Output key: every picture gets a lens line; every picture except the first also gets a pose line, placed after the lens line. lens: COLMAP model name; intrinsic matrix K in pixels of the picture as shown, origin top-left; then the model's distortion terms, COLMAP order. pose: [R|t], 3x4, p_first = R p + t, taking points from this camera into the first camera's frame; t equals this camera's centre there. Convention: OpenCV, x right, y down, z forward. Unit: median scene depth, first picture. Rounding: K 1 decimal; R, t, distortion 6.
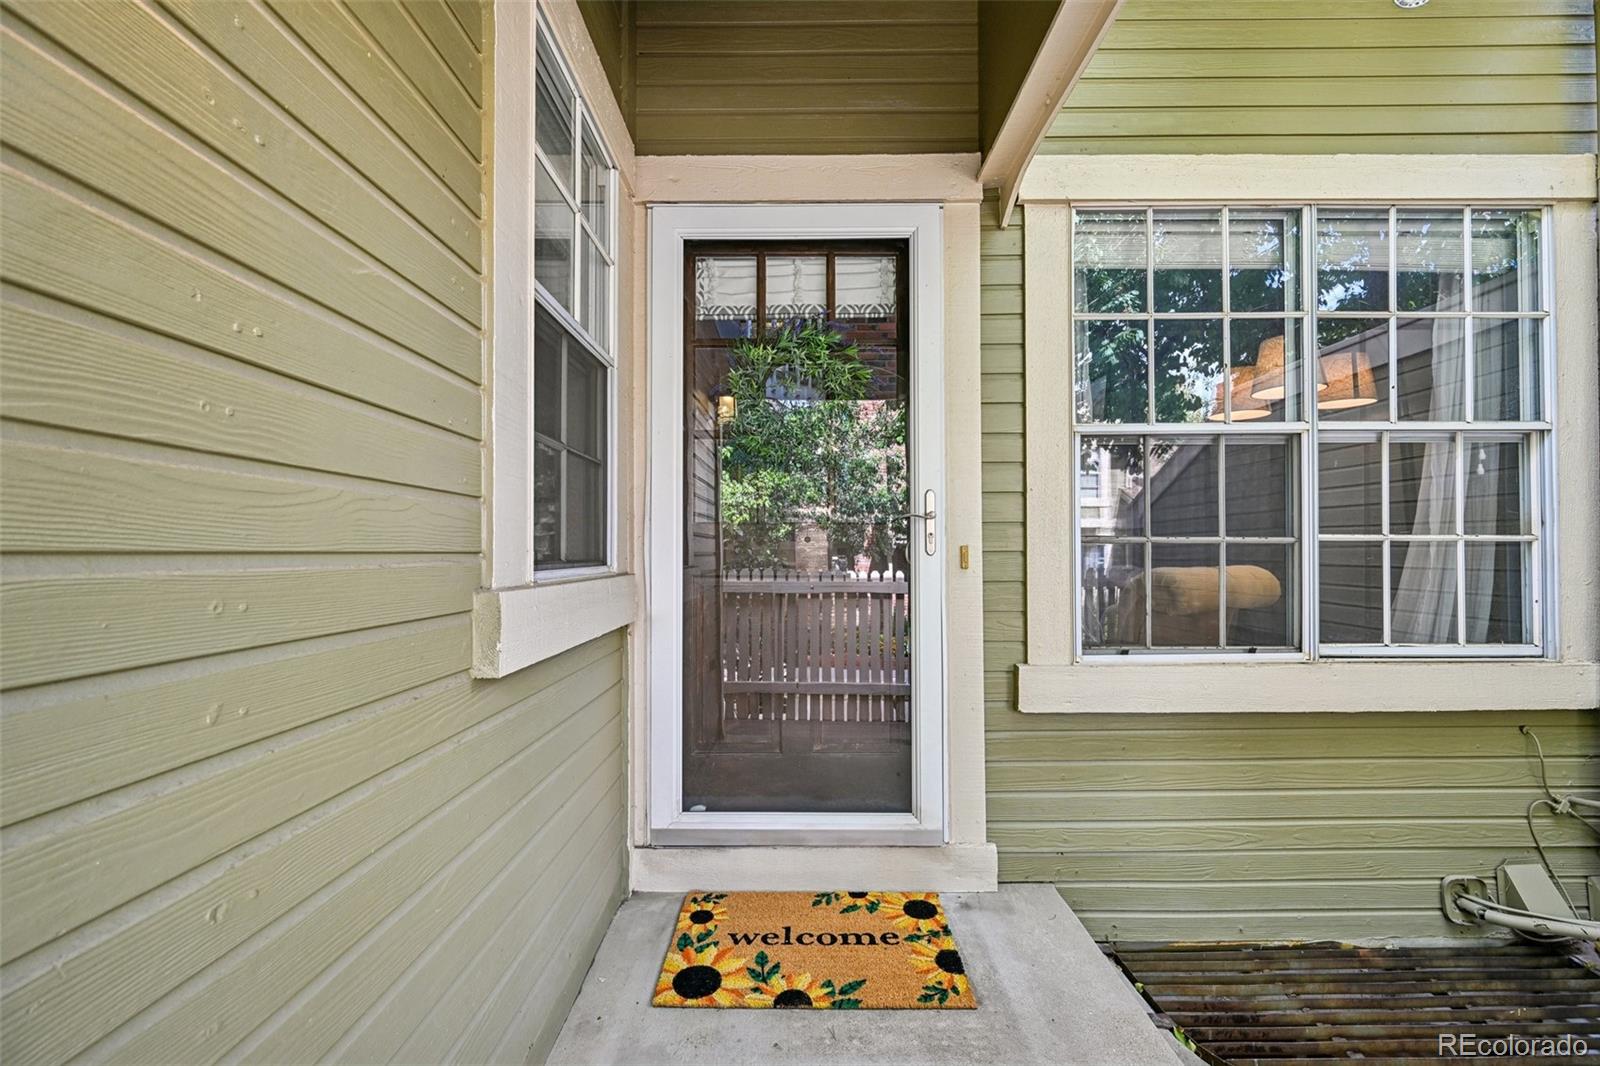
lens RADIAL K [[627.3, 0, 798.8], [0, 627.3, 541.2], [0, 0, 1]] dist [-0.003163, 0.000303]
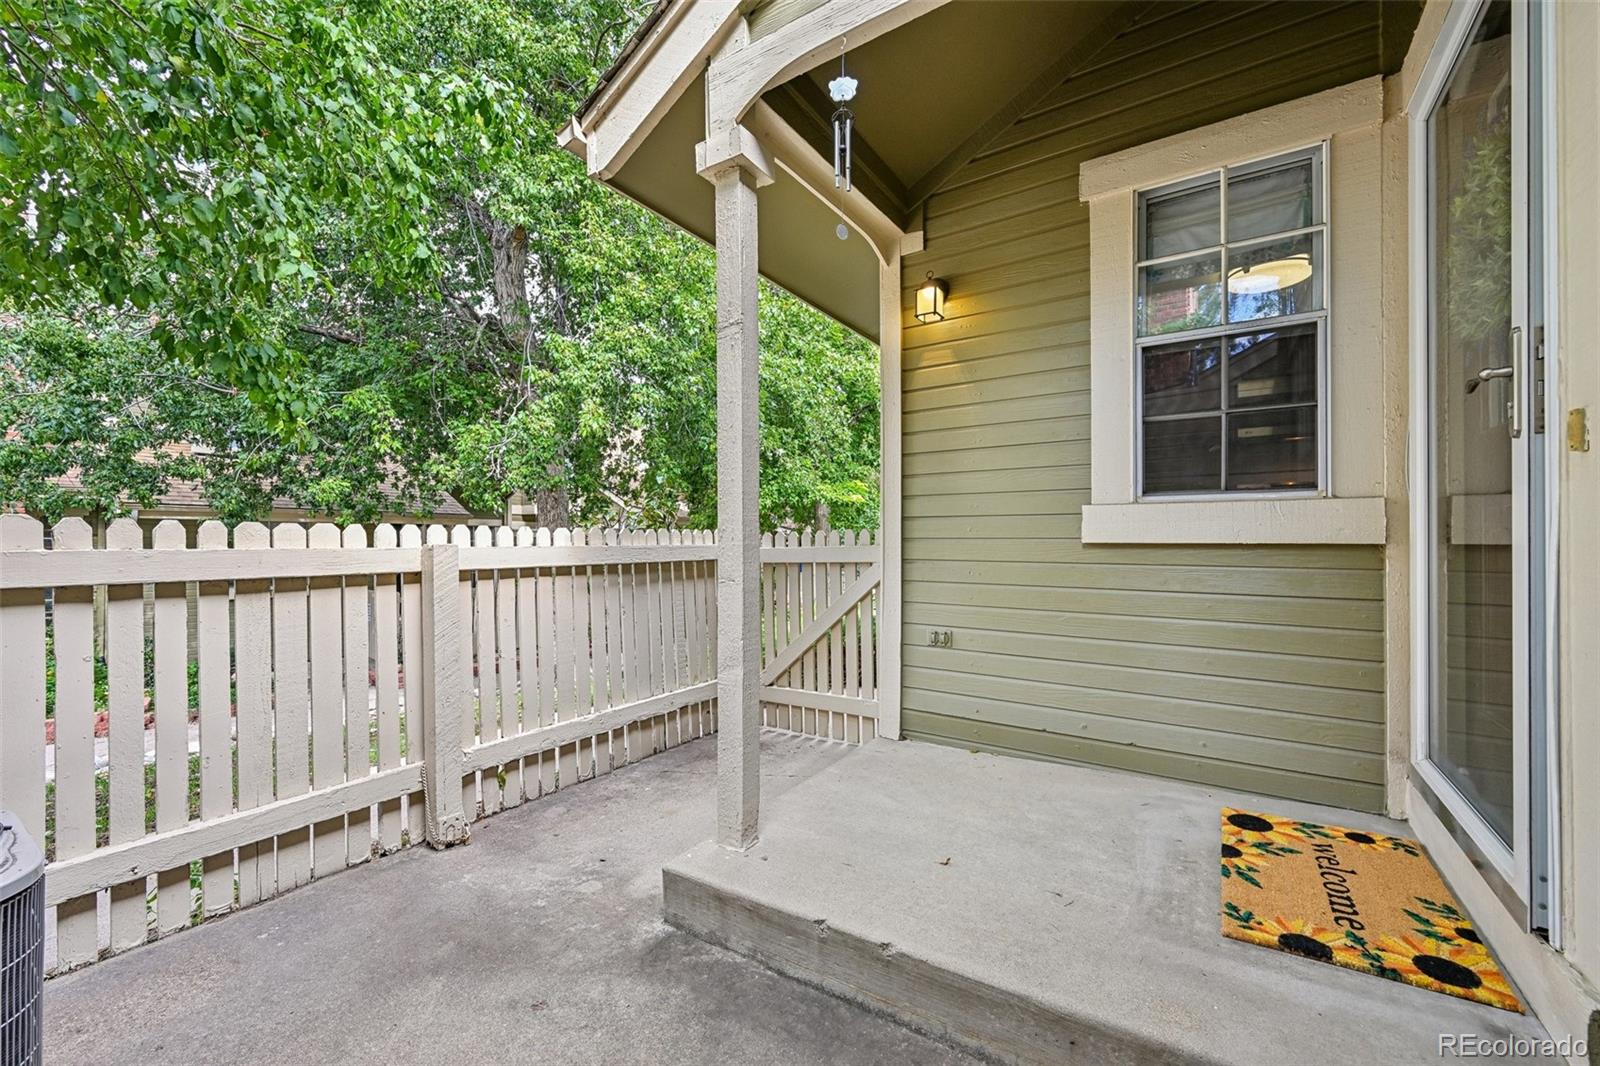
lens RADIAL K [[627.3, 0, 801.4], [0, 627.3, 540.0], [0, 0, 1]] dist [-0.003163, 0.000303]
pose [[-0.547842, 0.002954, -0.836576, 1.246933], [0.011054, 0.999932, -0.003708, 0.134206], [0.836509, -0.011279, -0.547838, 0.876778]]
